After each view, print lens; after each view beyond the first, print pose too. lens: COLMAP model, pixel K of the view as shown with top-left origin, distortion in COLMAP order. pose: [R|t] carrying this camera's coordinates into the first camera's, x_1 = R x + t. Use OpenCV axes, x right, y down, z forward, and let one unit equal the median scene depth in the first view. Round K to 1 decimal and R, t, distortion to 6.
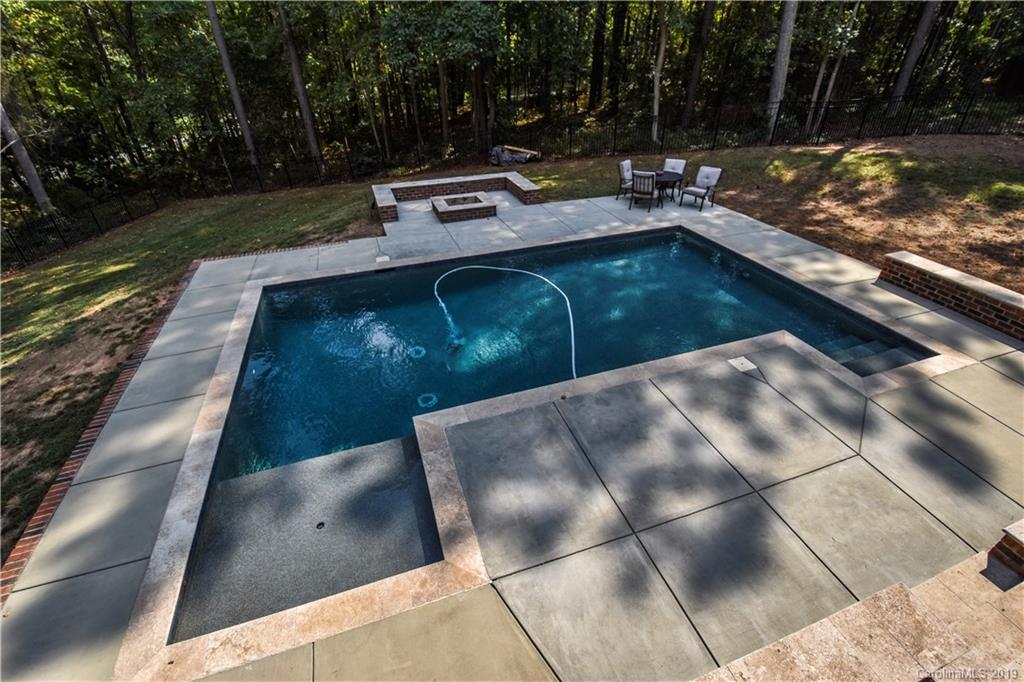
lens RADIAL K [[451.6, 0, 512.0], [0, 451.6, 341.0], [0, 0, 1]] dist [0.011337, -0.017275]
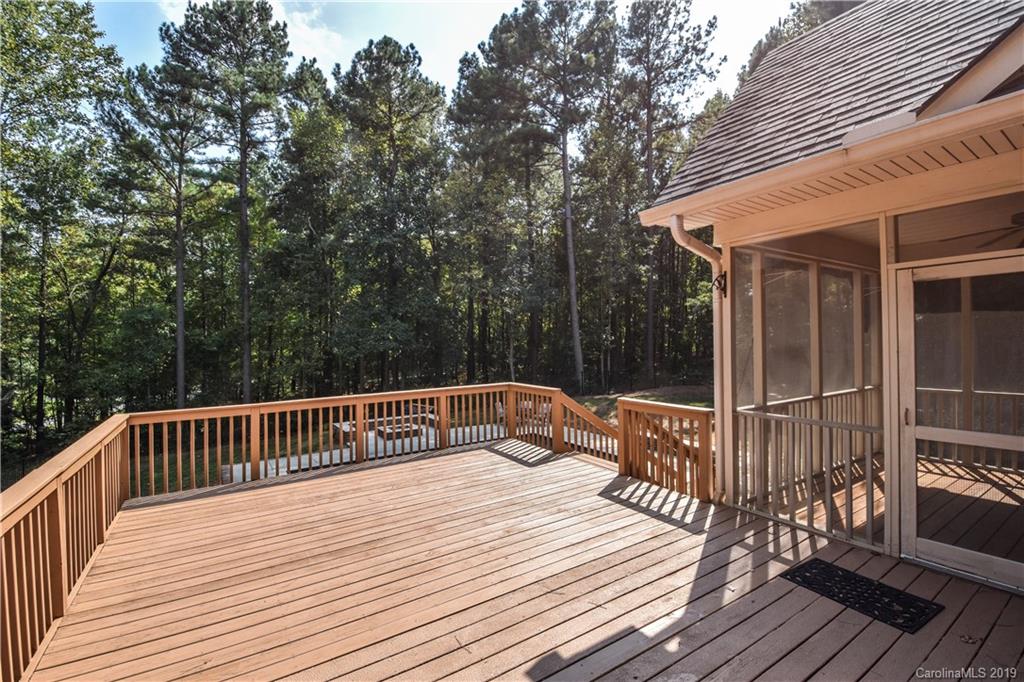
lens RADIAL K [[451.6, 0, 512.0], [0, 451.6, 341.0], [0, 0, 1]] dist [0.011337, -0.017275]
pose [[0.966327, 0.006866, 0.257224, -0.100663], [0.135450, 0.836363, -0.531179, 0.241318], [-0.218780, 0.548134, 0.807270, -0.379923]]
